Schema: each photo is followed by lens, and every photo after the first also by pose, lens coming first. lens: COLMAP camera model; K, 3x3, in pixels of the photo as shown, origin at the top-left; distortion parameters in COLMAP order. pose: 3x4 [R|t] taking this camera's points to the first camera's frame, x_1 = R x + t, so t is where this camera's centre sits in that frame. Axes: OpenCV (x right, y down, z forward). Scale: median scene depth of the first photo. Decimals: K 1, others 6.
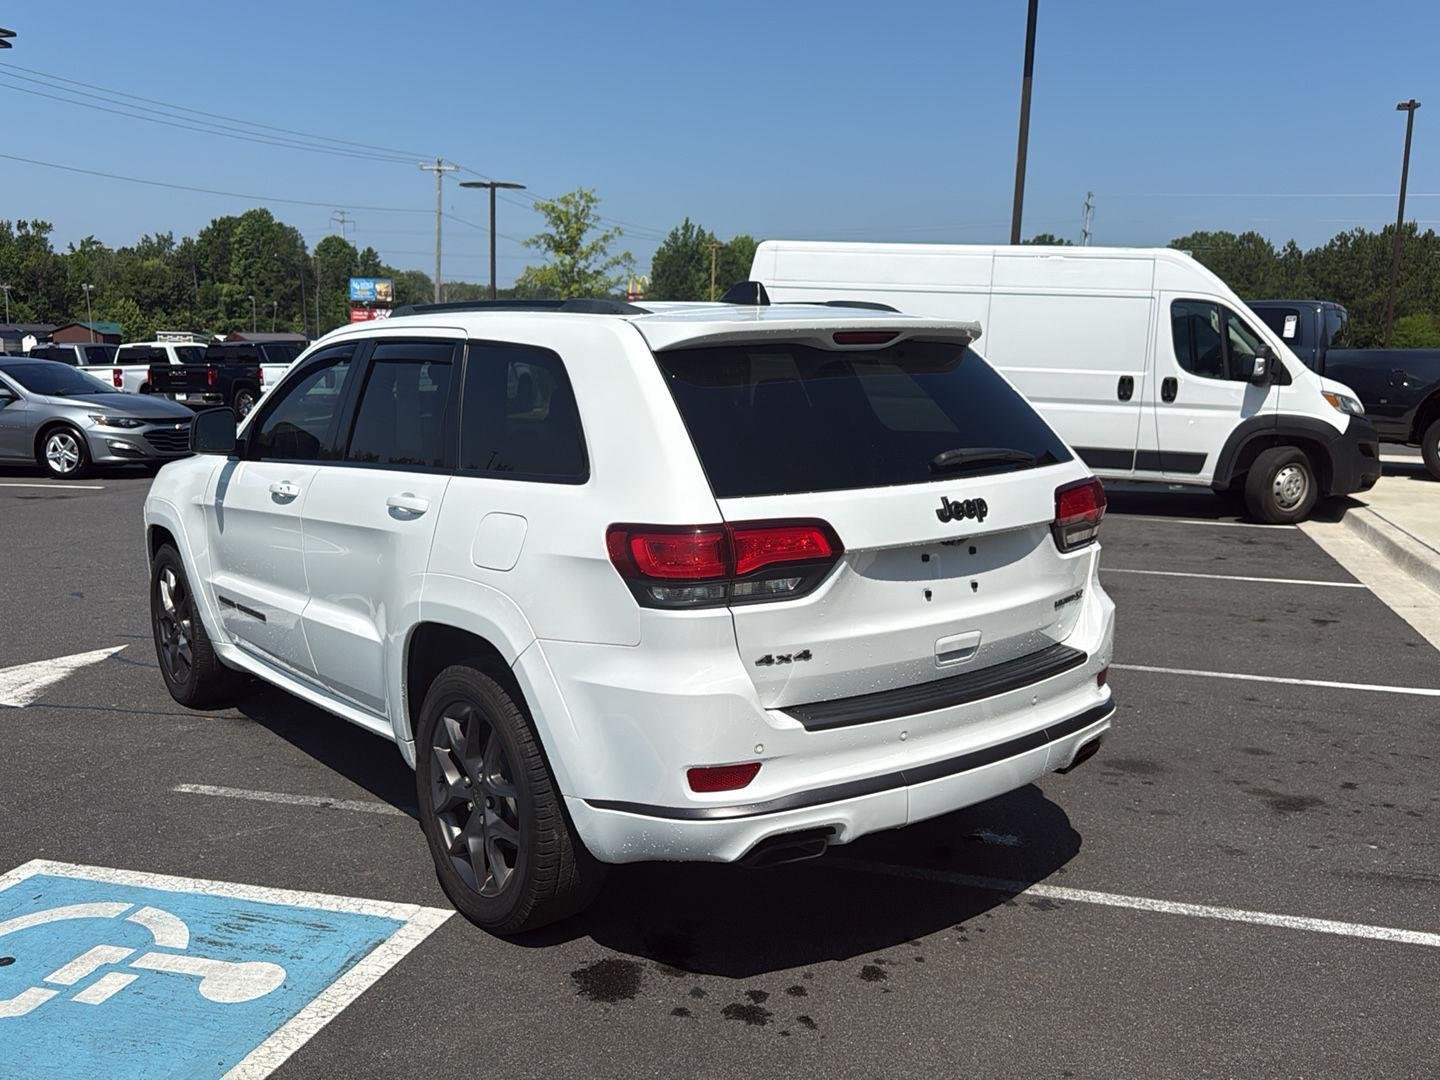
lens RADIAL K [[1278.0, 0, 716.2], [0, 1278.0, 559.7], [0, 0, 1]] dist [0.098400, -0.174602]
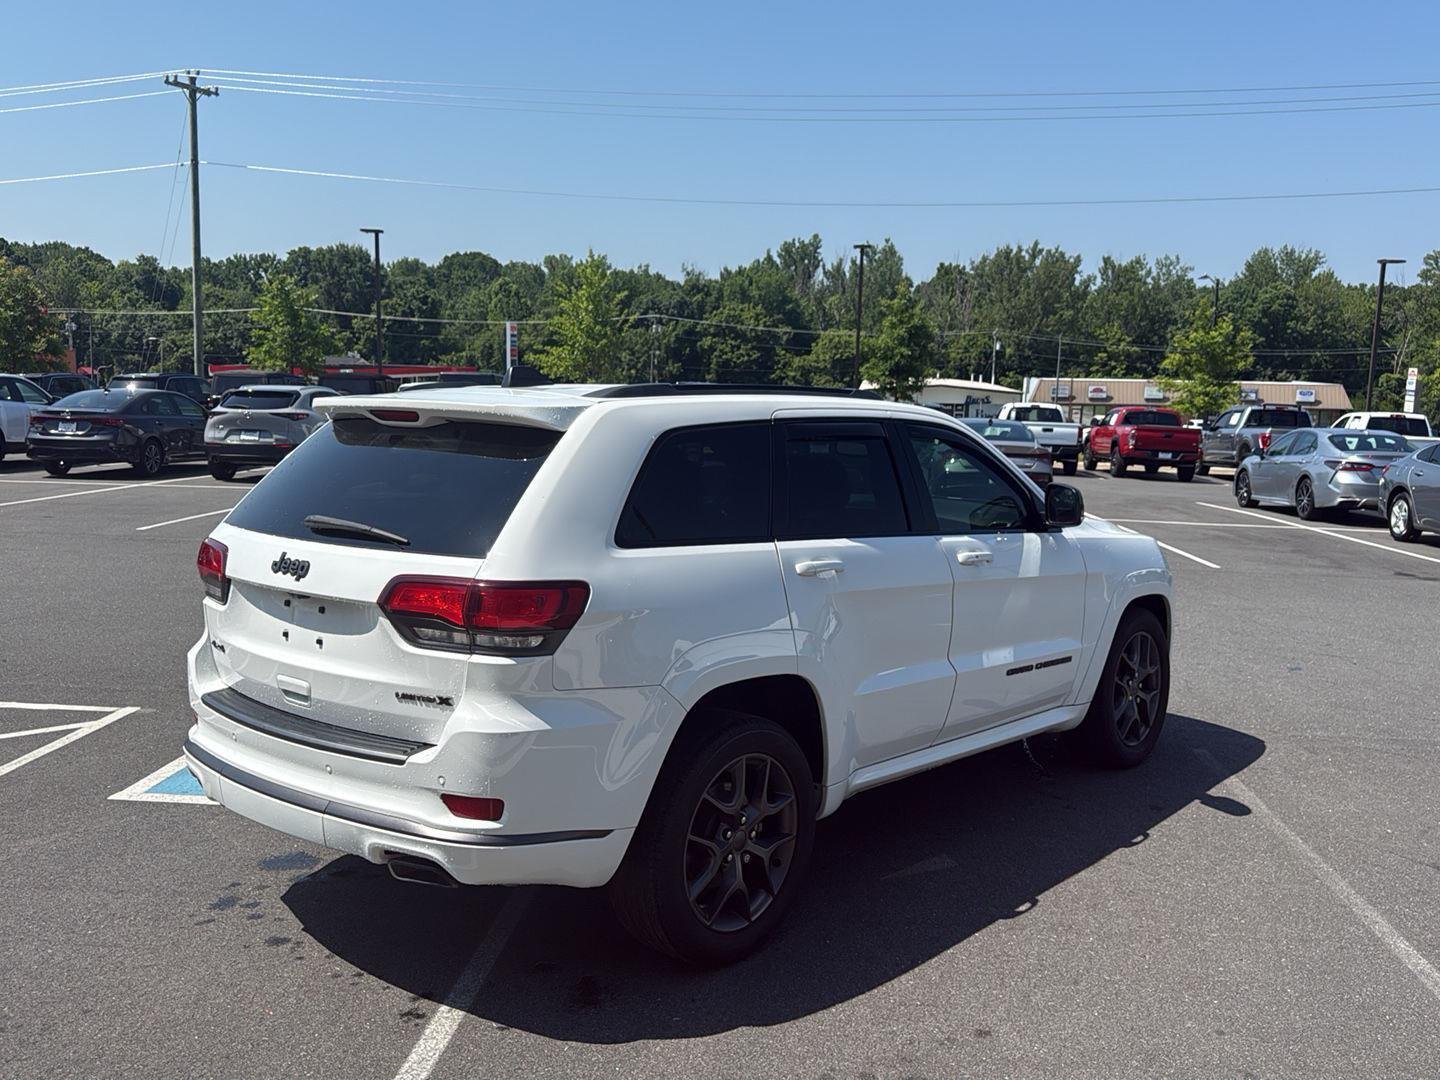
lens RADIAL K [[1288.0, 0, 728.6], [0, 1288.0, 556.1], [0, 0, 1]] dist [0.073990, -0.135378]
pose [[0.198714, 0.125624, -0.971973, 0.374589], [-0.184650, 0.978788, 0.088754, -0.060028], [0.962505, 0.161838, 0.217696, 0.304181]]
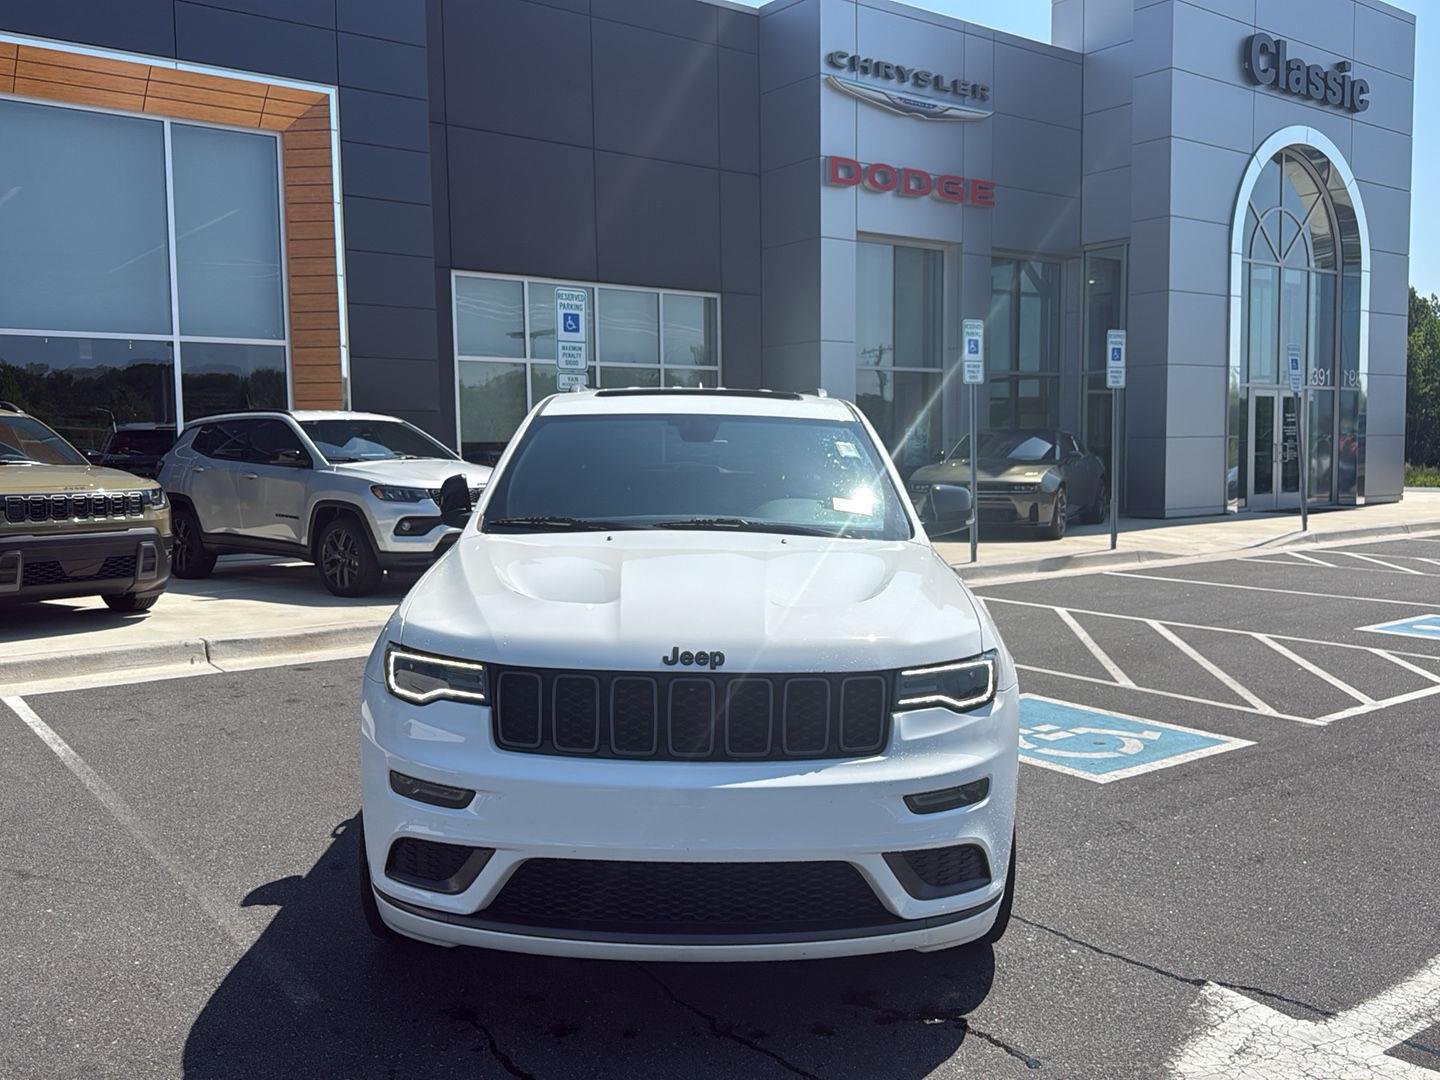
lens RADIAL K [[1278.0, 0, 724.1], [0, 1278.0, 543.0], [0, 0, 1]] dist [0.098400, -0.174602]
pose [[-0.799974, -0.062330, 0.596788, -0.345557], [0.093819, 0.969364, 0.227004, -0.128393], [-0.592654, 0.237588, -0.769619, 0.767824]]
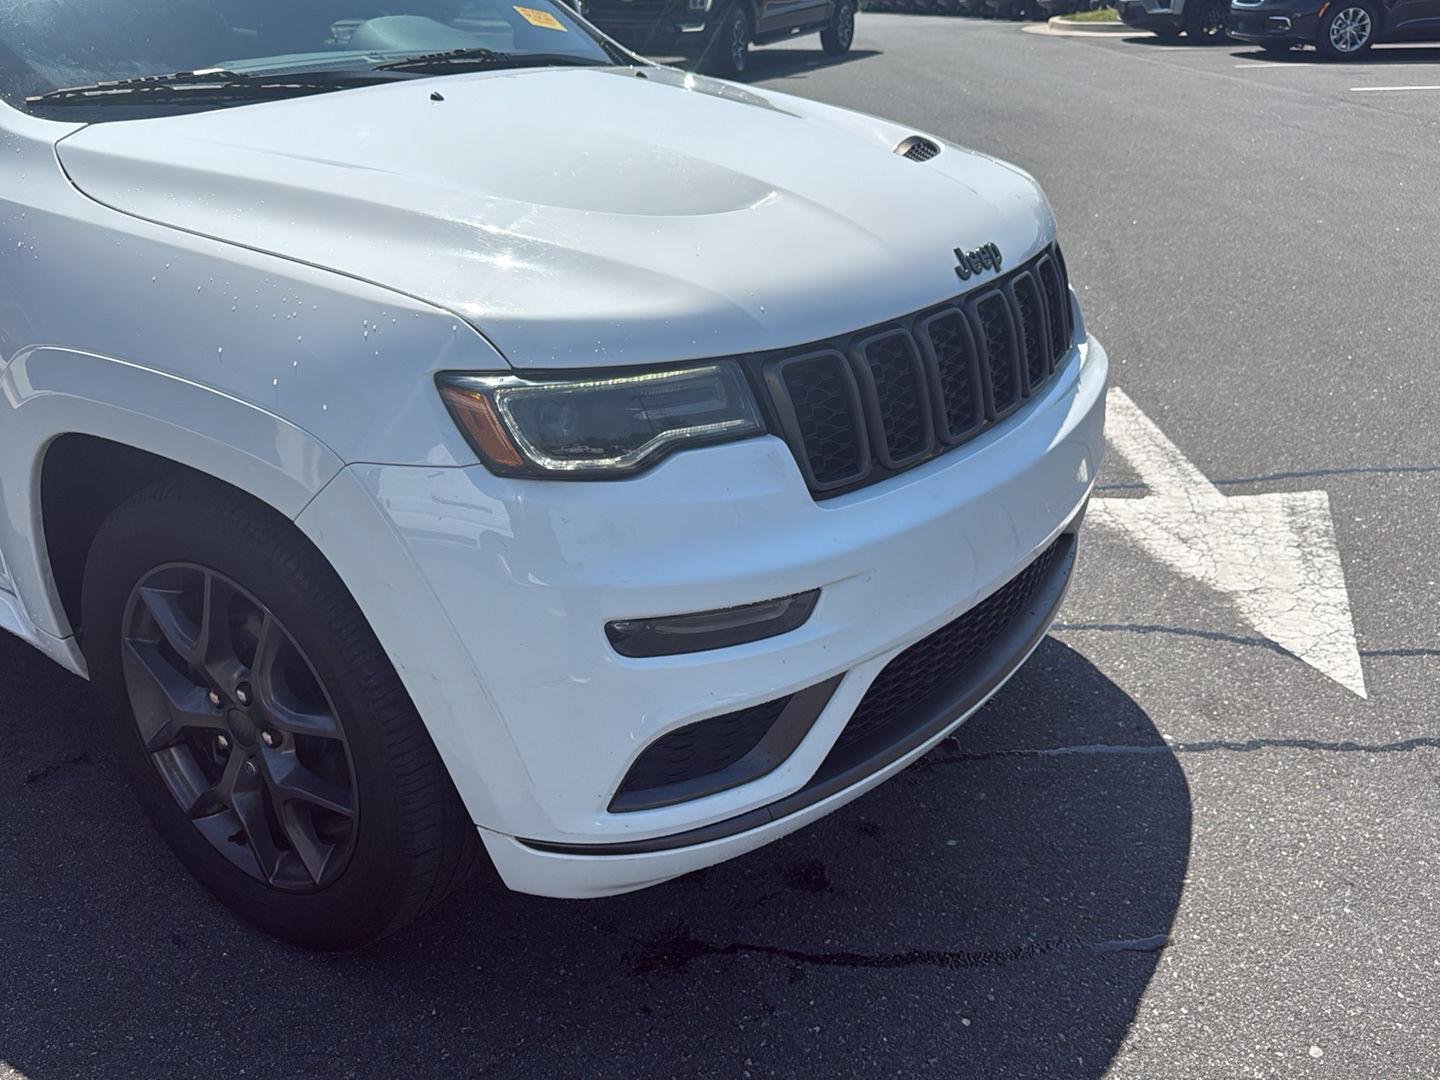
lens RADIAL K [[1288.0, 0, 722.2], [0, 1288.0, 546.6], [0, 0, 1]] dist [0.073990, -0.135378]
pose [[-0.950632, 0.137965, -0.277964, -0.098089], [-0.042545, 0.829332, 0.557135, -0.105632], [0.307390, 0.541456, -0.782520, 0.711061]]
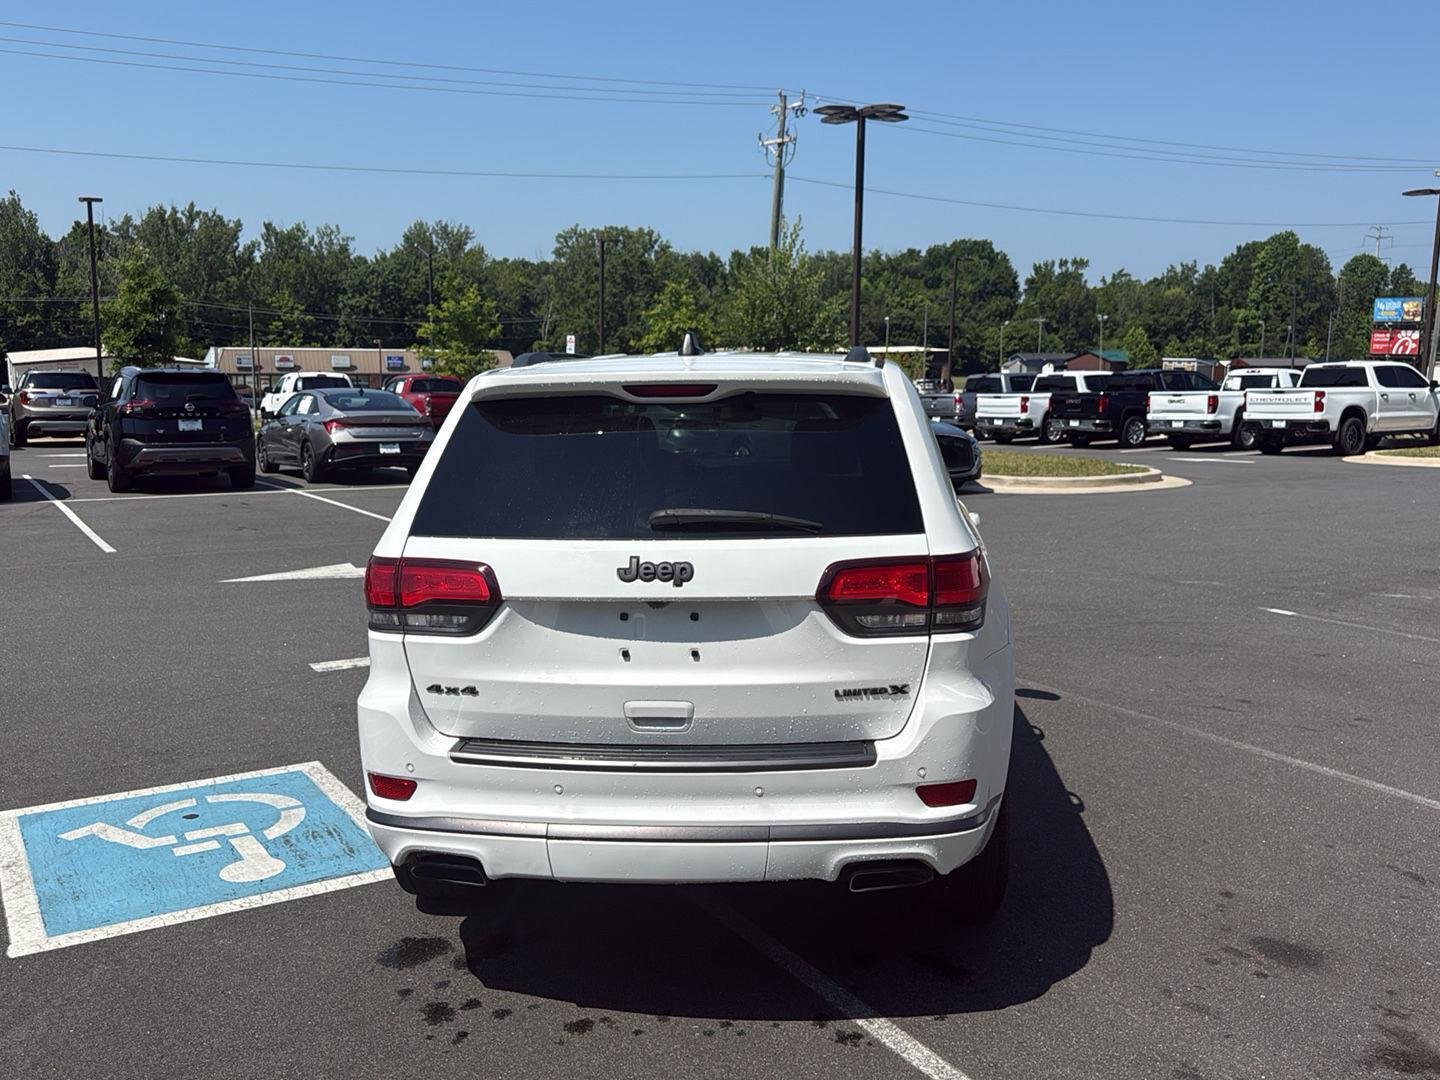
lens RADIAL K [[1278.0, 0, 723.4], [0, 1278.0, 556.7], [0, 0, 1]] dist [0.098400, -0.174602]
pose [[0.735182, 0.092413, -0.671541, 0.236092], [-0.106482, 0.994109, 0.020229, -0.020274], [0.669454, 0.056635, 0.740691, 0.088062]]
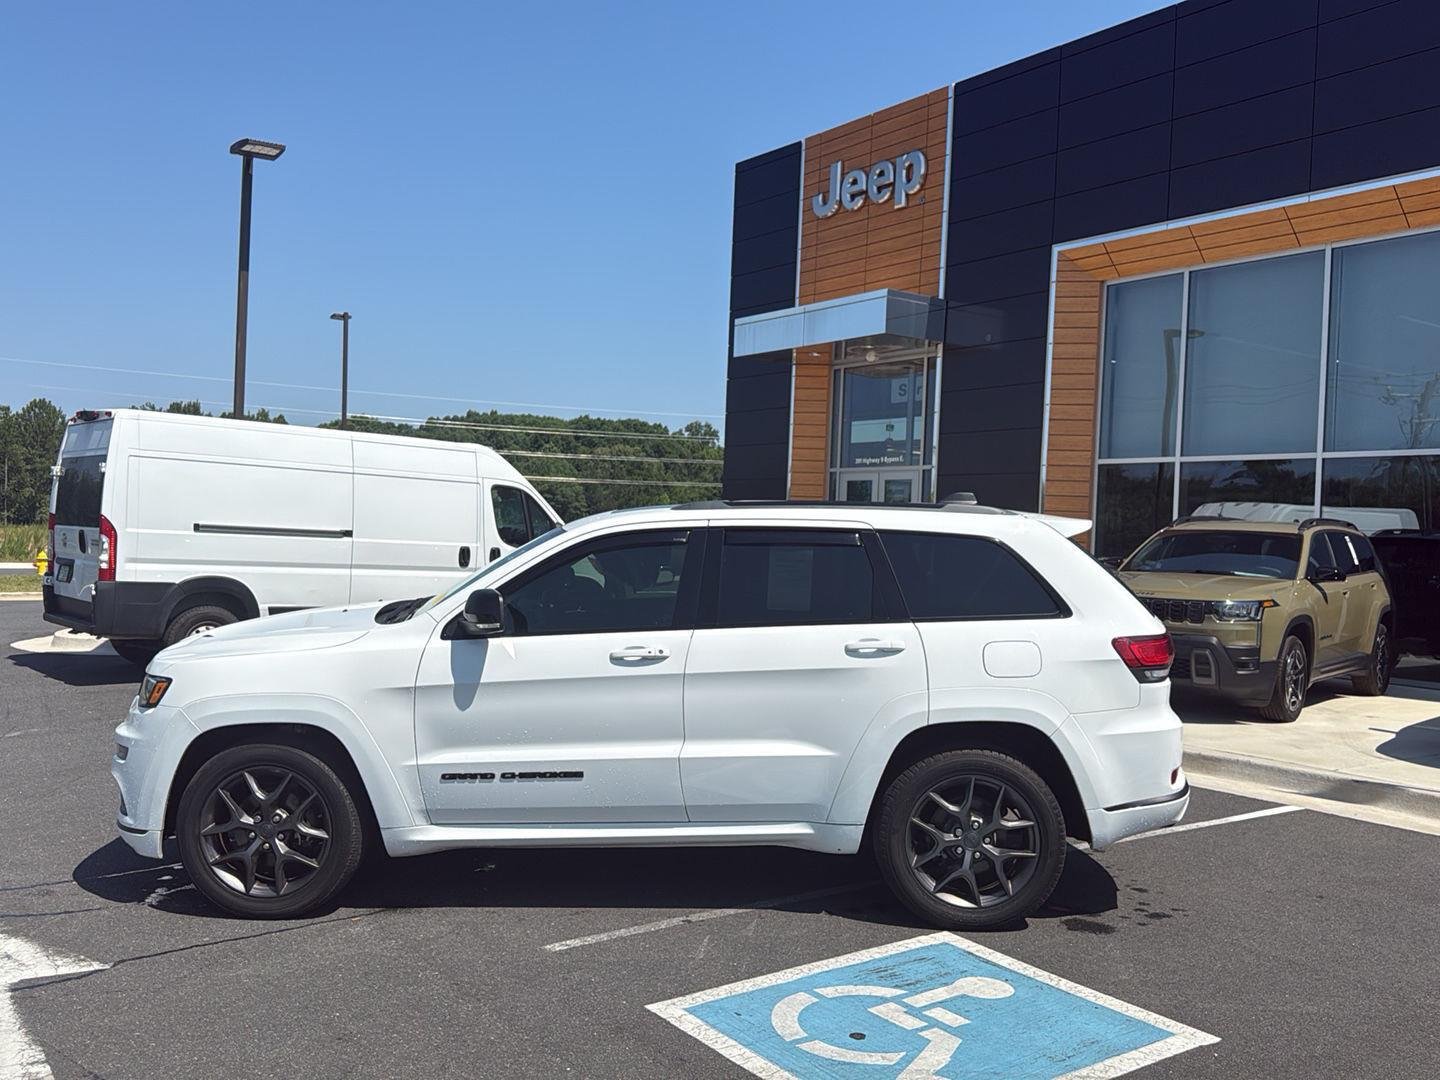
lens RADIAL K [[1278.0, 0, 718.7], [0, 1278.0, 553.8], [0, 0, 1]] dist [0.098400, -0.174602]
pose [[0.631026, -0.014724, 0.775622, -0.446449], [0.116972, 0.990195, -0.076369, -0.017614], [-0.766892, 0.138917, 0.626561, 0.077731]]
